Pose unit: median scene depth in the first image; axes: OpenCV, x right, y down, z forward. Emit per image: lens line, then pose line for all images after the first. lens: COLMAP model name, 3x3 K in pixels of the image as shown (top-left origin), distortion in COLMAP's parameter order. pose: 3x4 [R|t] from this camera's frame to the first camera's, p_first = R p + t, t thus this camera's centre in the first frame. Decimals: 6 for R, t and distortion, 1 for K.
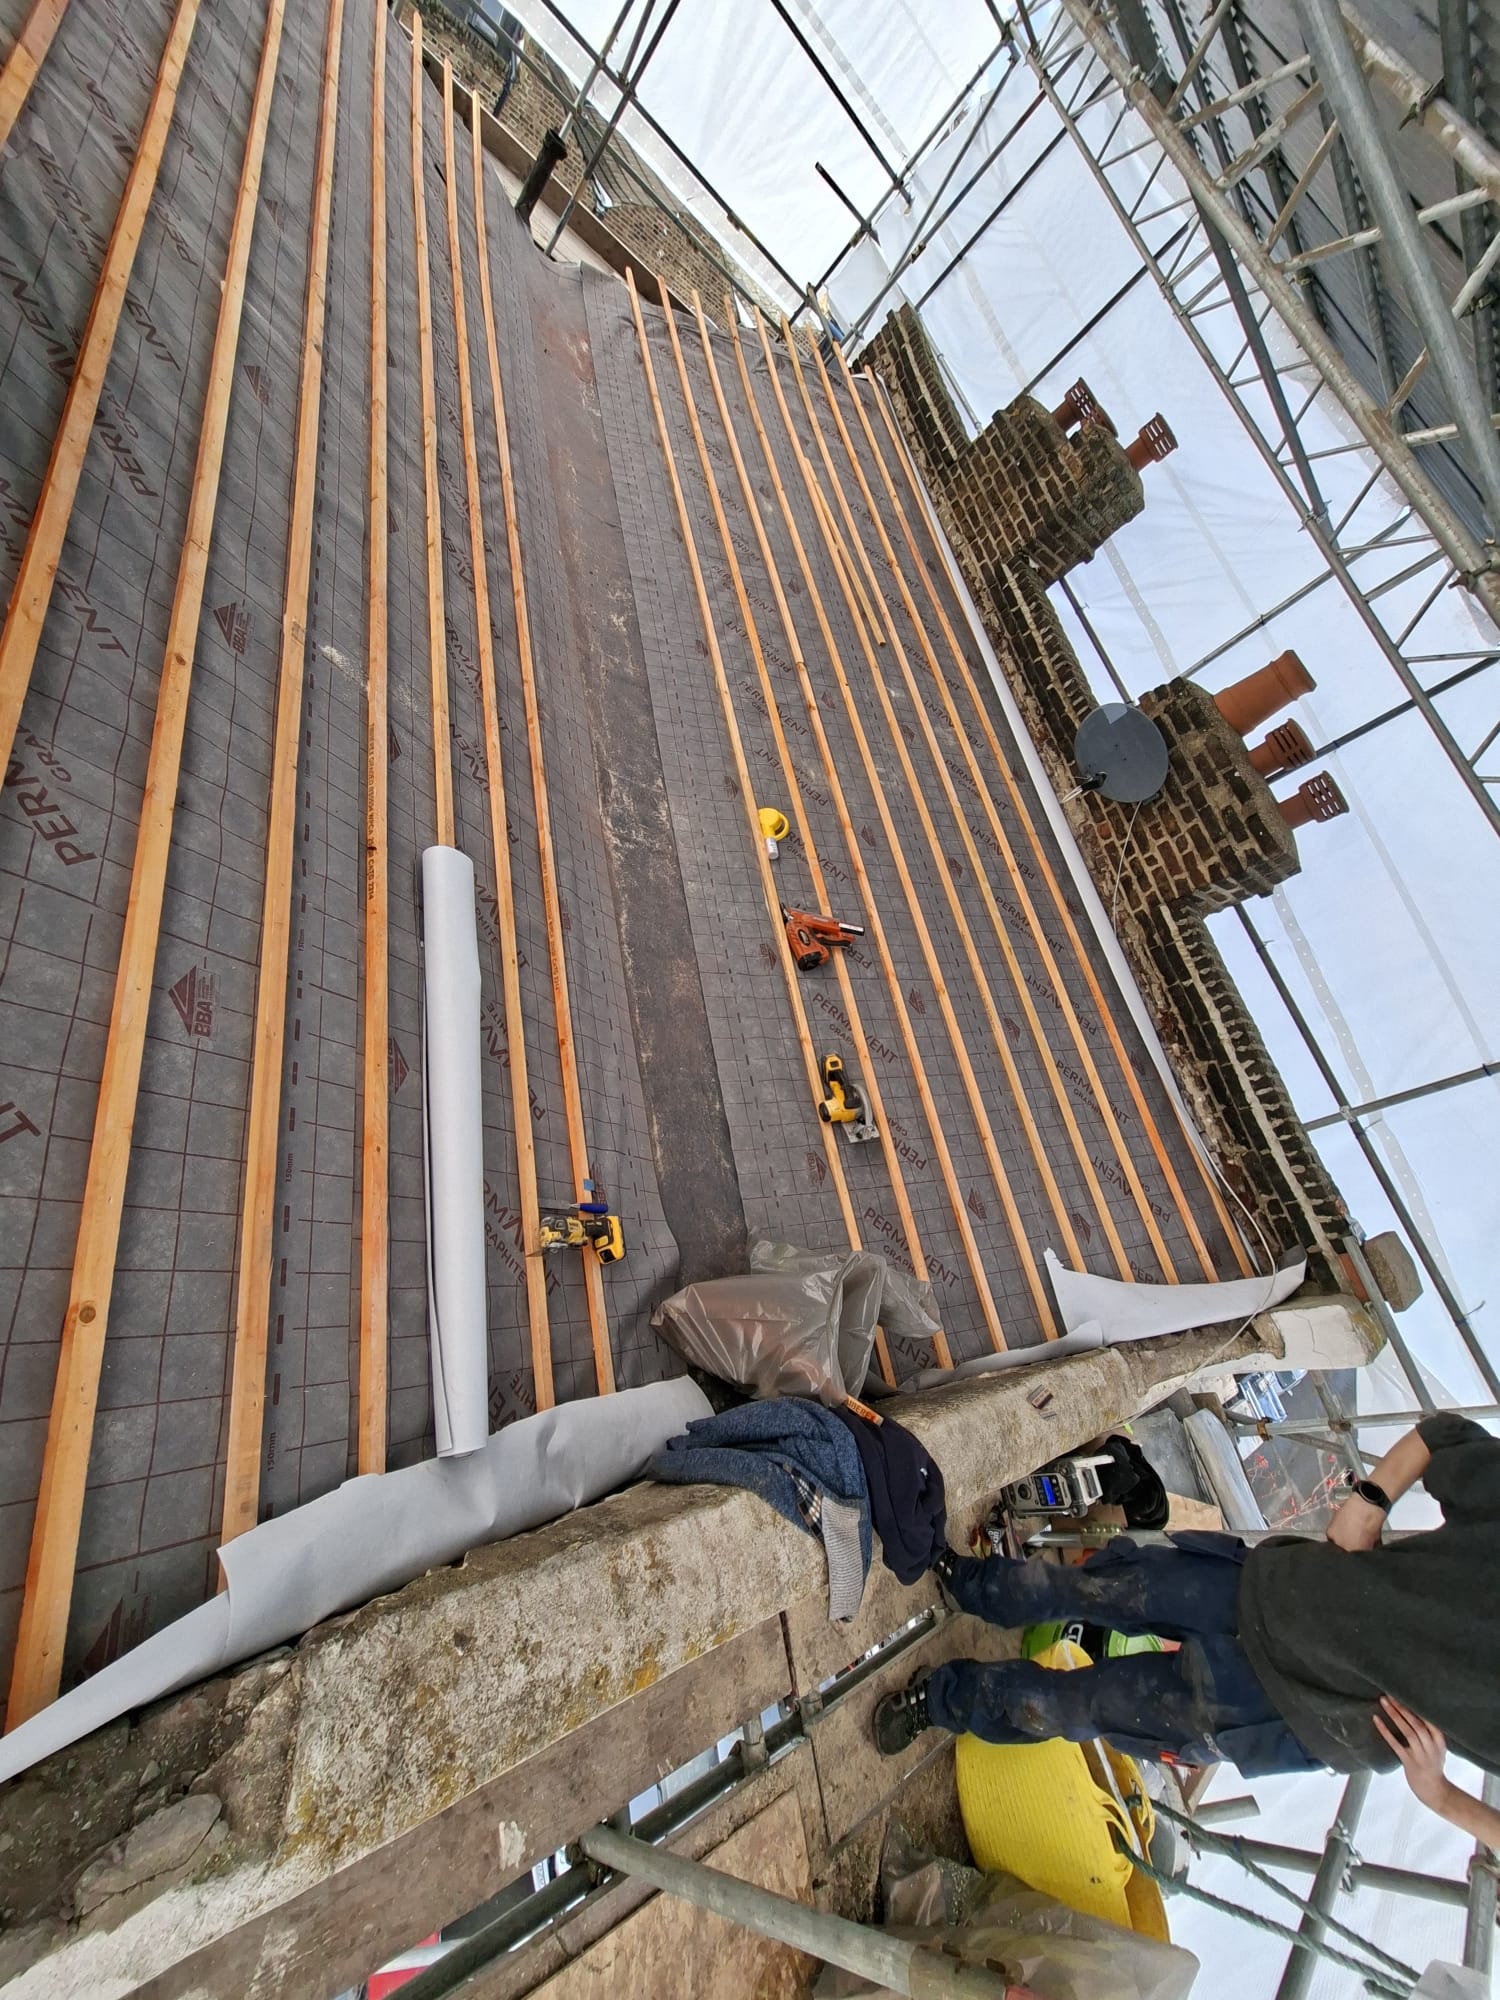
lens RADIAL K [[782.5, 0, 757.9], [0, 782.5, 1002.0], [0, 0, 1]] dist [-0.000642, -0.000038]
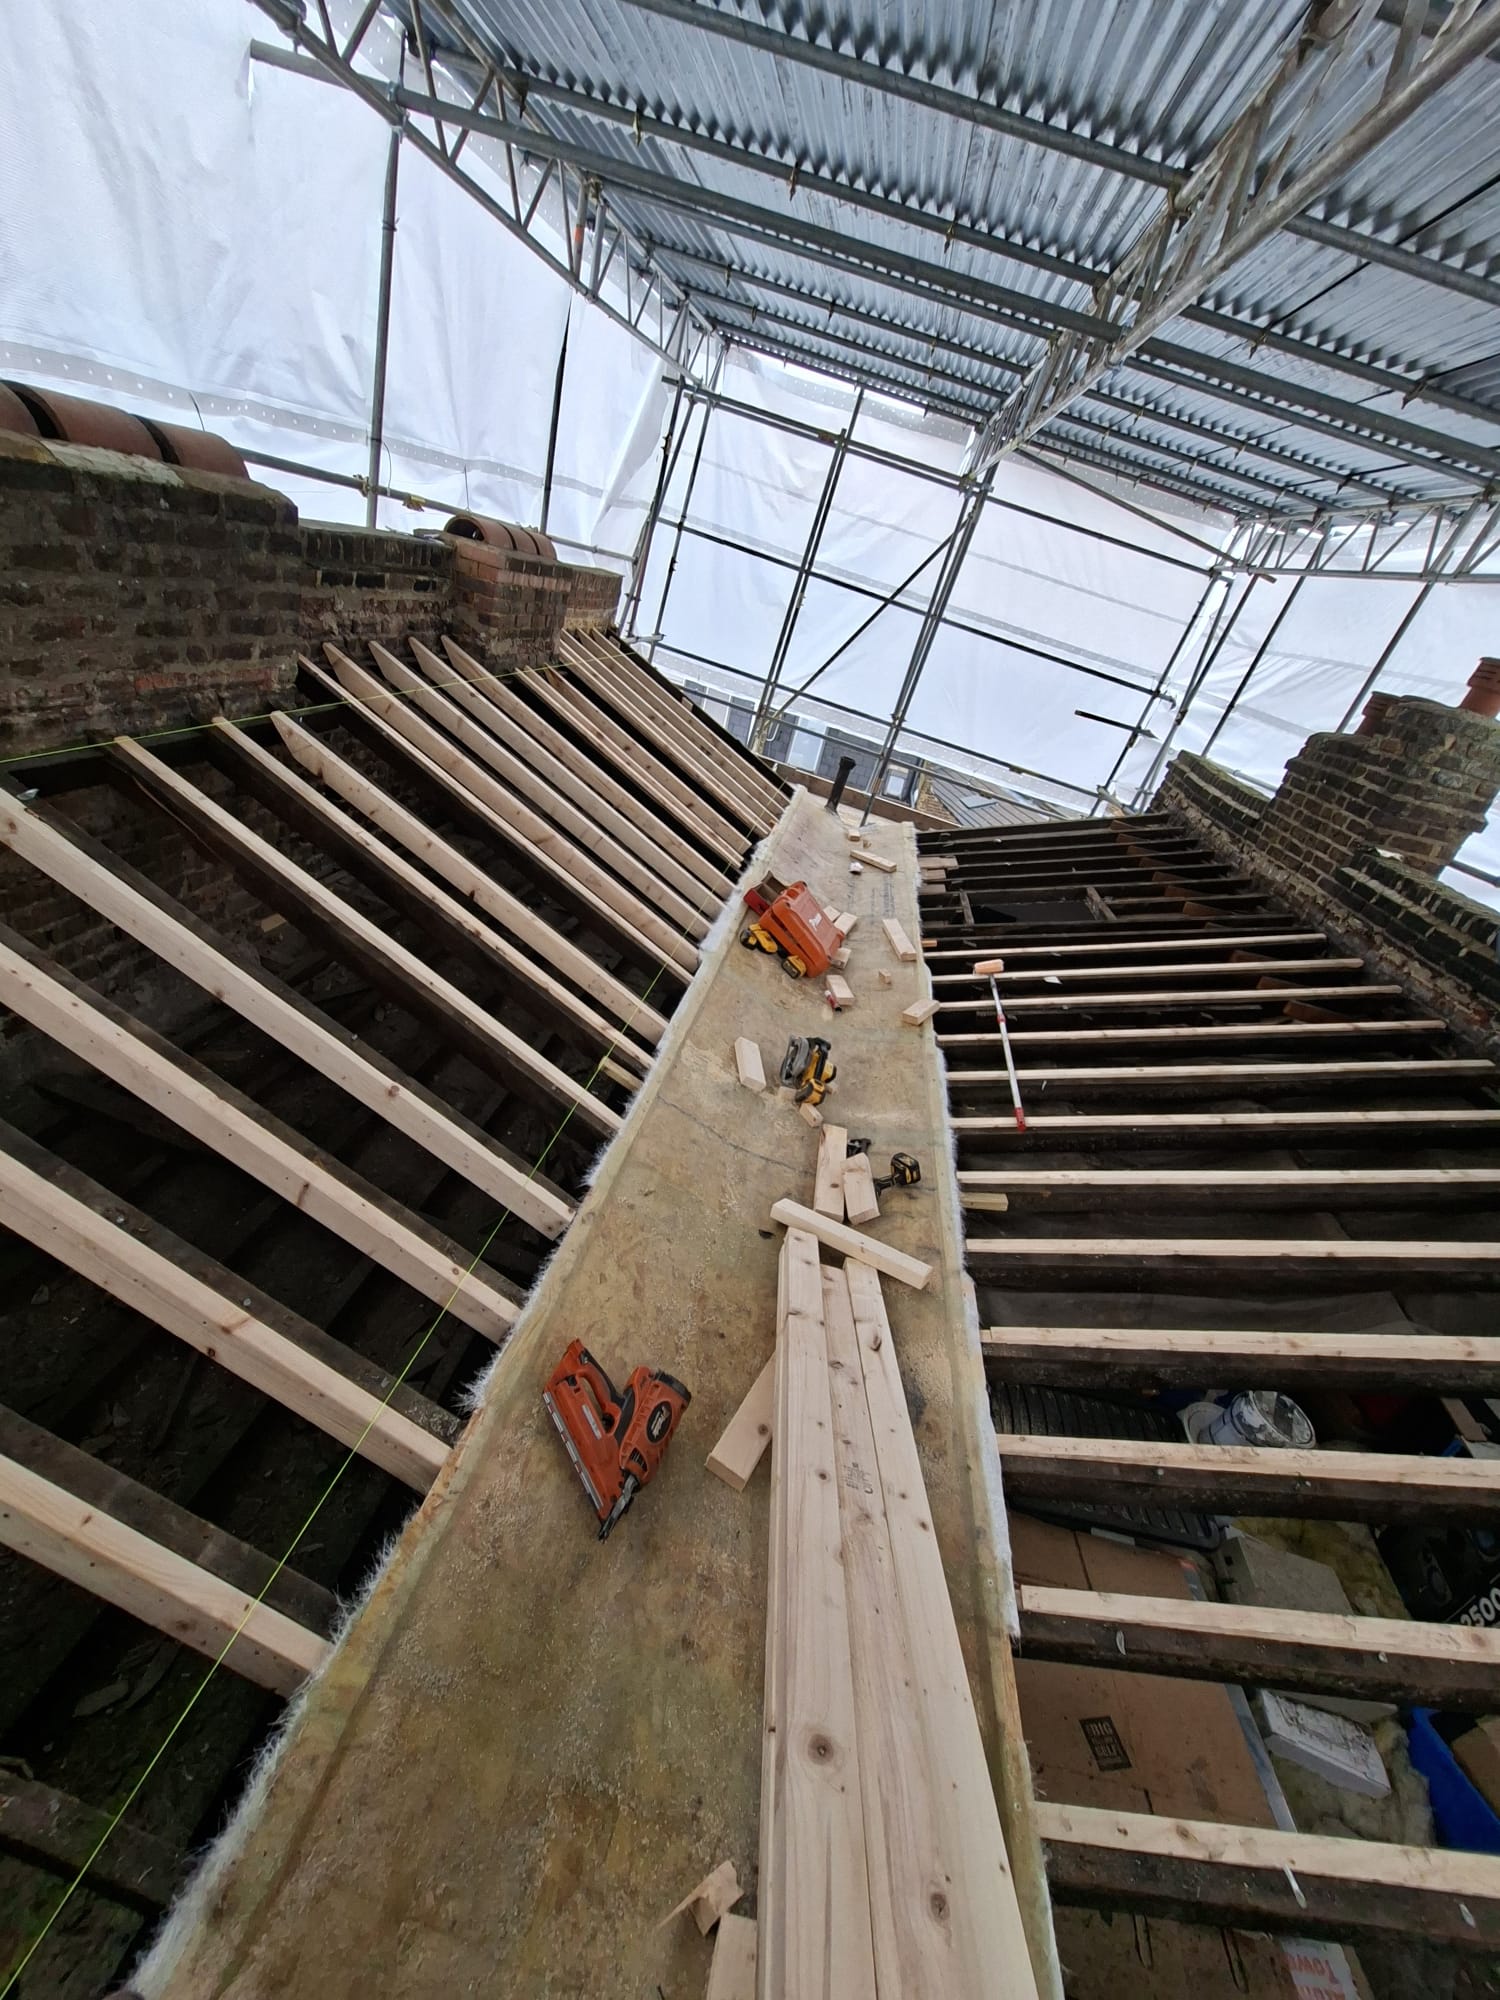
lens RADIAL K [[799.9, 0, 750.0], [0, 799.9, 1000.0], [0, 0, 1]] dist [-0.000880, 0.000069]
pose [[0.838056, -0.254204, -0.482744, 0.208137], [-0.110067, 0.787853, -0.605948, 0.129387], [0.534366, 0.560953, 0.632285, 0.301378]]
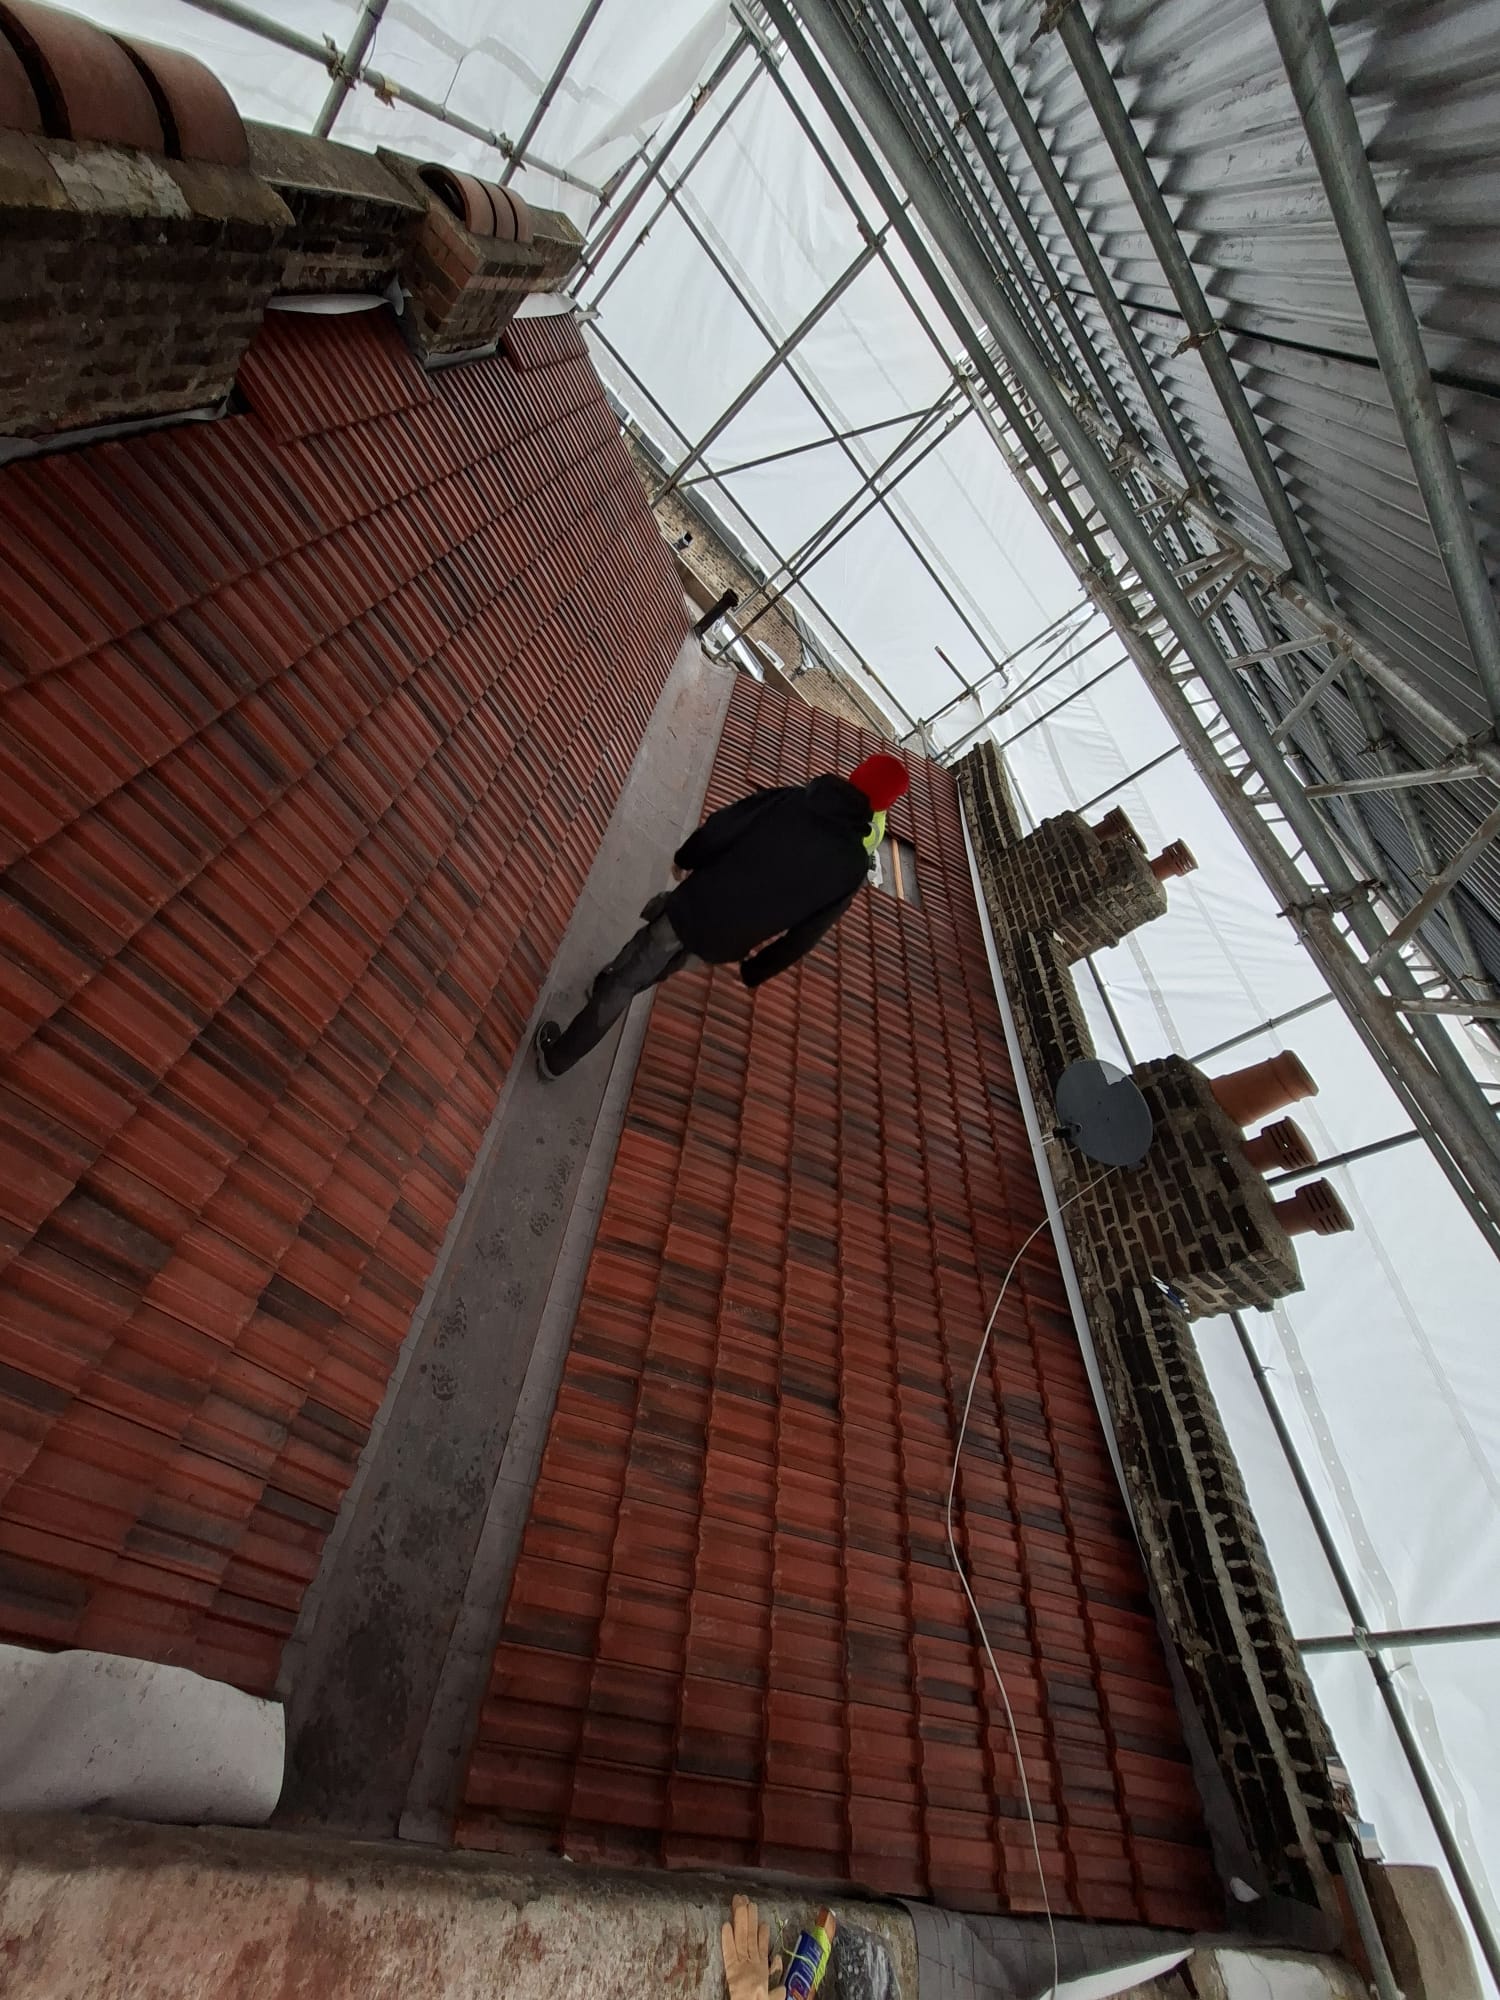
lens RADIAL K [[782.5, 0, 757.9], [0, 782.5, 1002.0], [0, 0, 1]] dist [-0.000642, -0.000038]
pose [[0.964645, 0.218219, -0.147782, 0.167889], [-0.258999, 0.888694, -0.378341, 0.032539], [0.048772, 0.403240, 0.913794, 0.054382]]
